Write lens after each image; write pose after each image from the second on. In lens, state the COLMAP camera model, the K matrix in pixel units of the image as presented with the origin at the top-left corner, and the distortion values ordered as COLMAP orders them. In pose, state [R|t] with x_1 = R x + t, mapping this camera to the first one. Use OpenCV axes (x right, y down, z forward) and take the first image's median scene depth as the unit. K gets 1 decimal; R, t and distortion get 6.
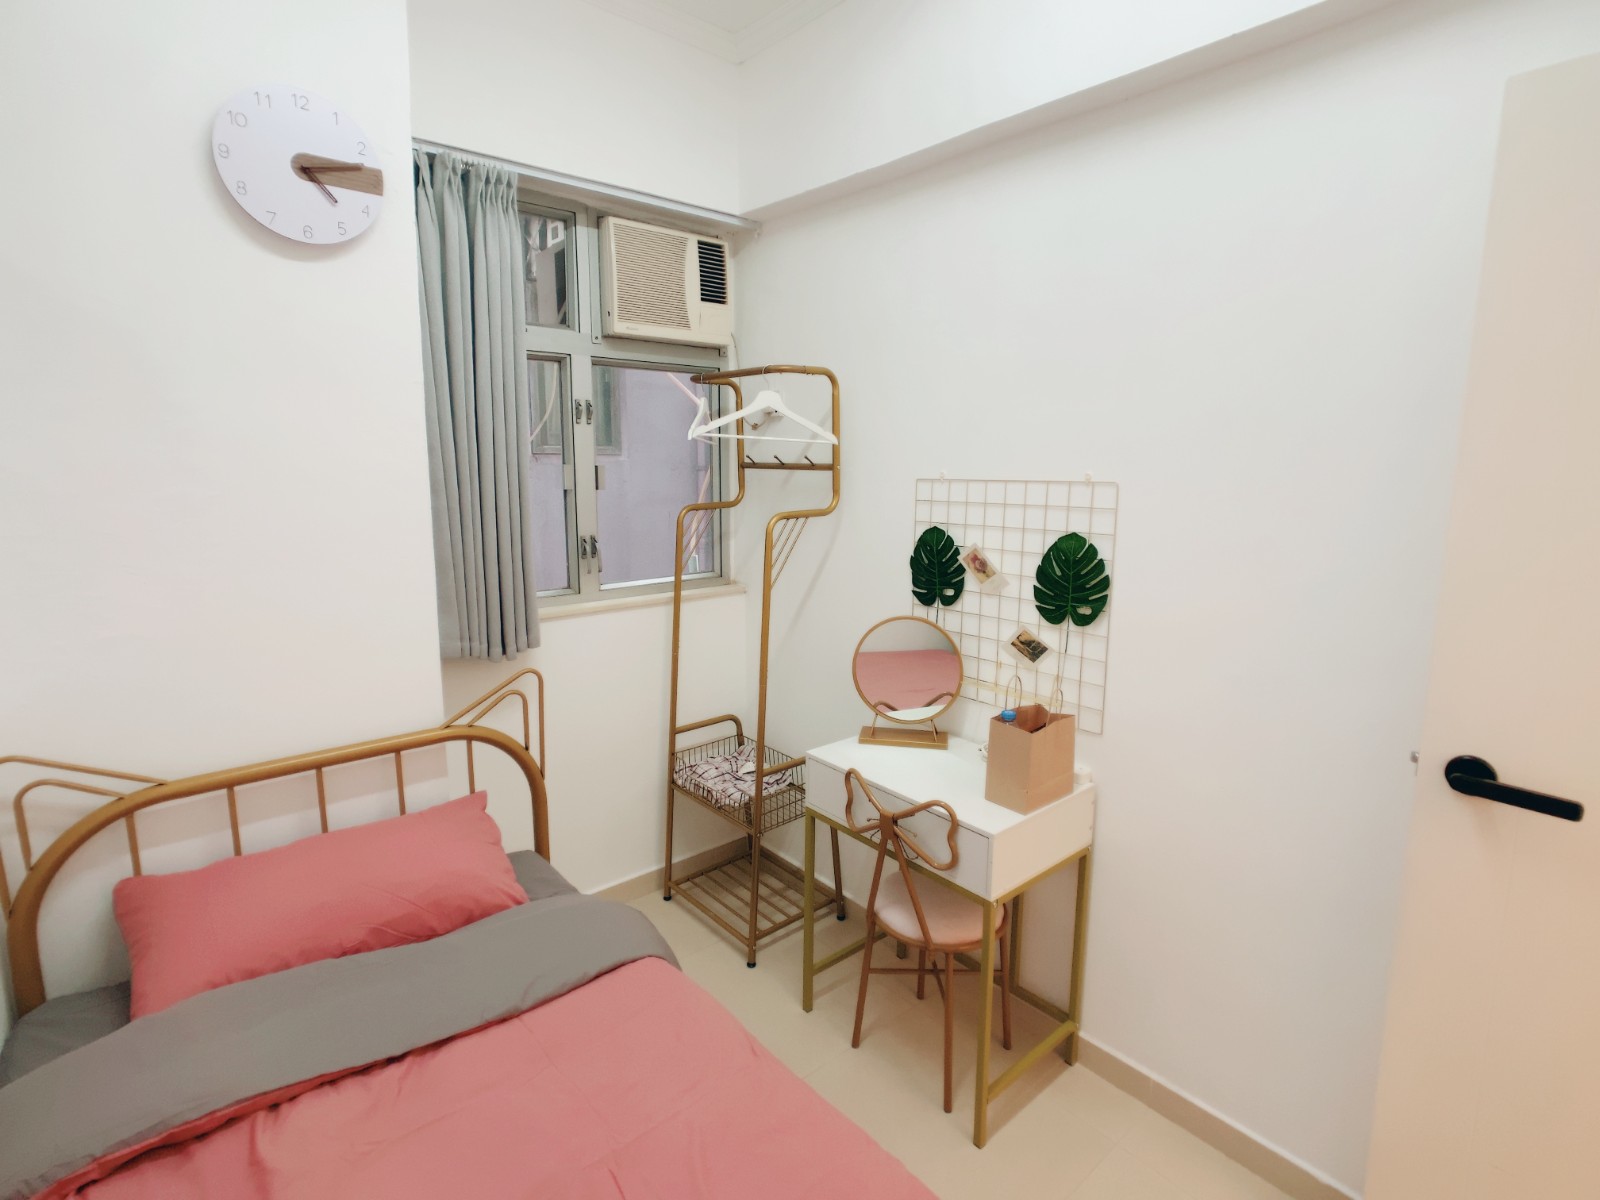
lens RADIAL K [[799.7, 0, 793.0], [0, 799.7, 568.5], [0, 0, 1]] dist [0.003318, -0.000058]
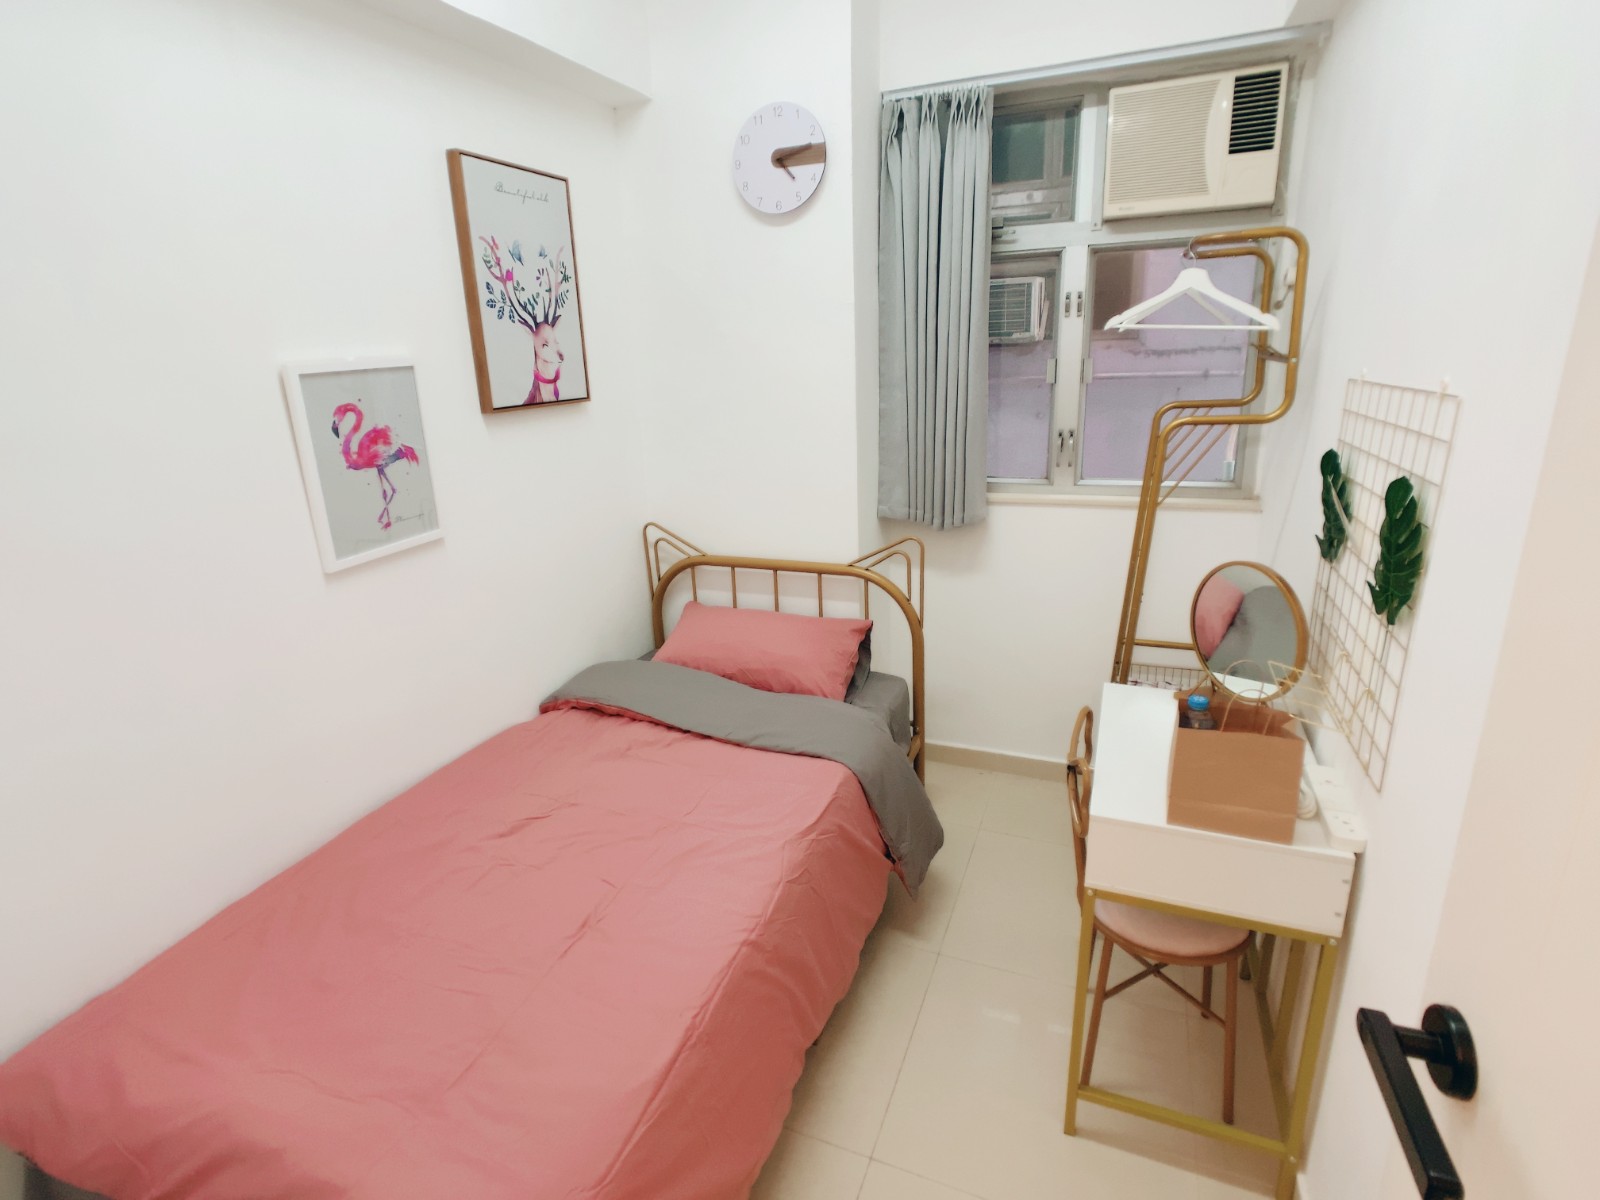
lens RADIAL K [[785.4, 0, 794.1], [0, 785.4, 576.1], [0, 0, 1]] dist [-0.018276, 0.000550]
pose [[0.459762, 0.224745, -0.859133, 0.641891], [-0.080788, 0.974019, 0.211566, -0.055849], [0.884360, -0.027862, 0.465973, 0.284792]]
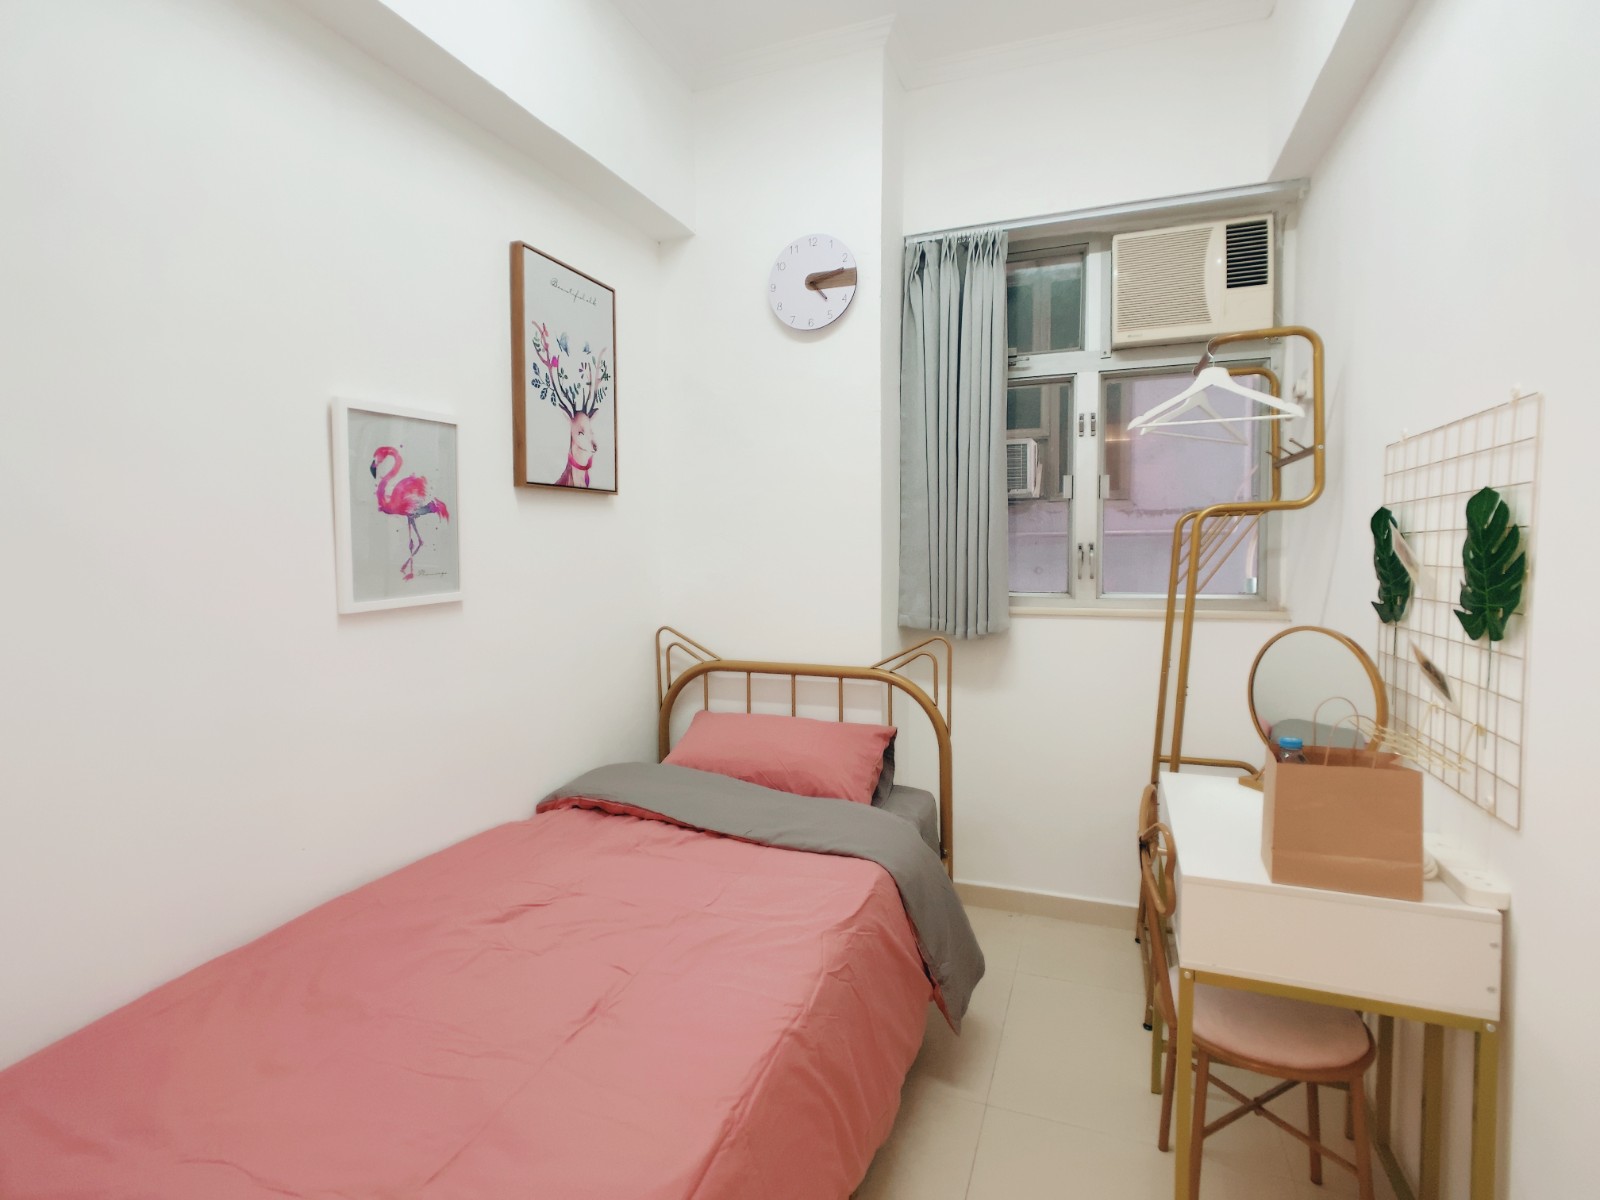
lens RADIAL K [[783.5, 0, 792.6], [0, 783.5, 577.8], [0, 0, 1]] dist [-0.010934, 0.001190]
pose [[0.474712, 0.029992, -0.879630, 0.599618], [-0.111099, 0.993467, -0.026083, 0.095003], [0.873101, 0.110108, 0.474943, 0.250929]]
